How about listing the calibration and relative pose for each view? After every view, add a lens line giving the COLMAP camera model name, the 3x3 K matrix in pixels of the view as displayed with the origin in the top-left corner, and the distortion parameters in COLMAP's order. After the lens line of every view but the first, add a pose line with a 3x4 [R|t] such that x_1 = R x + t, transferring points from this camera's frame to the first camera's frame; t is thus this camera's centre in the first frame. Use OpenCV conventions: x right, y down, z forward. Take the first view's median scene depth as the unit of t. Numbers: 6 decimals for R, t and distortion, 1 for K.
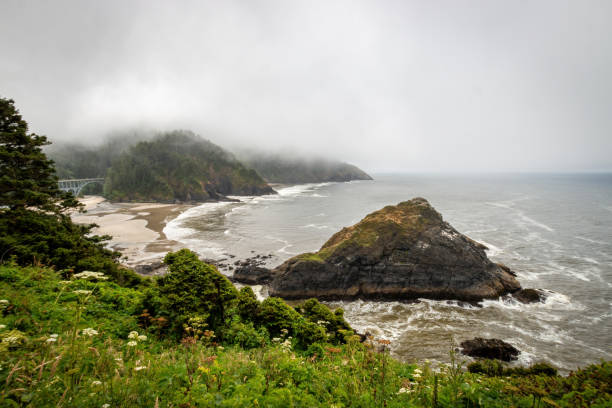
lens RADIAL K [[283.3, 0, 303.5], [0, 283.3, 206.0], [0, 0, 1]] dist [0.001953, 0.000953]
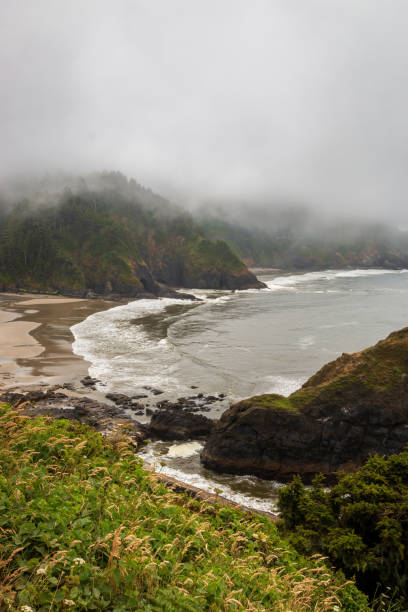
lens RADIAL K [[532.1, 0, 208.4], [0, 532.1, 308.2], [0, 0, 1]] dist [-0.004558, -0.004223]
pose [[0.974865, 0.045373, -0.218129, 0.112059], [-0.046010, 0.998939, 0.002159, -0.001150], [0.217996, 0.007931, 0.975917, -0.054802]]
